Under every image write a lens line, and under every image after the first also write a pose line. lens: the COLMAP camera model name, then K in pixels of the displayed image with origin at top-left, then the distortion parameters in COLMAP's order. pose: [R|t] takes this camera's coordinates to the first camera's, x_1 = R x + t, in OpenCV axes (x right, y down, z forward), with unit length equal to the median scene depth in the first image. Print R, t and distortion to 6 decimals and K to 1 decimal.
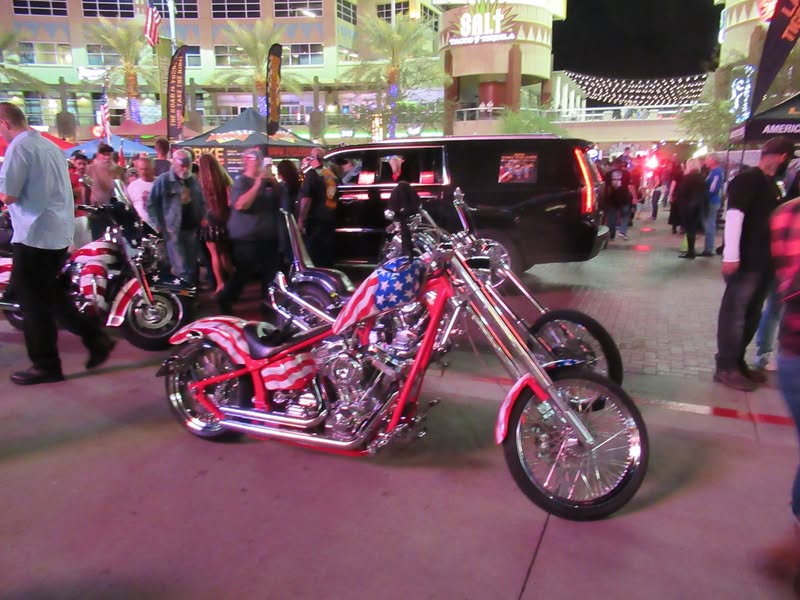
lens RADIAL K [[590.4, 0, 400.0], [0, 590.4, 300.0], [0, 0, 1]] dist [-0.000608, -0.004843]
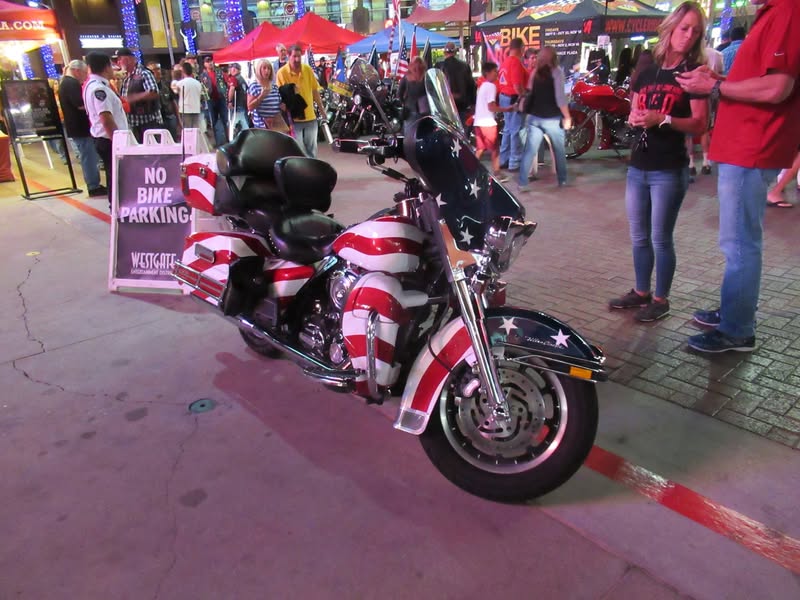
lens RADIAL K [[590.4, 0, 400.0], [0, 590.4, 300.0], [0, 0, 1]] dist [-0.000608, -0.004843]
pose [[0.902317, 0.120584, -0.413865, -0.106803], [-0.049489, 0.982708, 0.178426, -0.040880], [0.428223, -0.140515, 0.892681, 0.206935]]
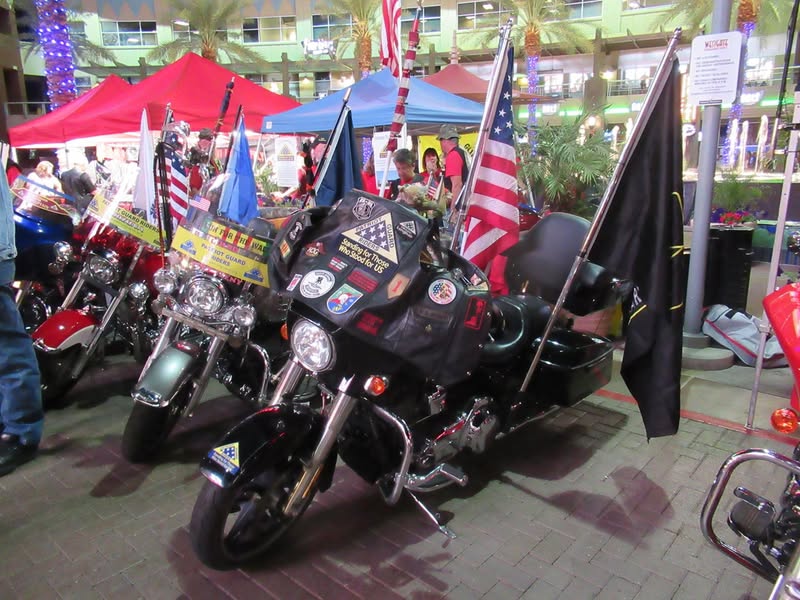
lens RADIAL K [[590.4, 0, 400.0], [0, 590.4, 300.0], [0, 0, 1]] dist [-0.000608, -0.004843]
pose [[0.950573, 0.058039, -0.305027, -0.459758], [-0.053379, 0.998295, 0.023603, -0.176084], [0.305877, -0.006154, 0.952051, 0.806041]]
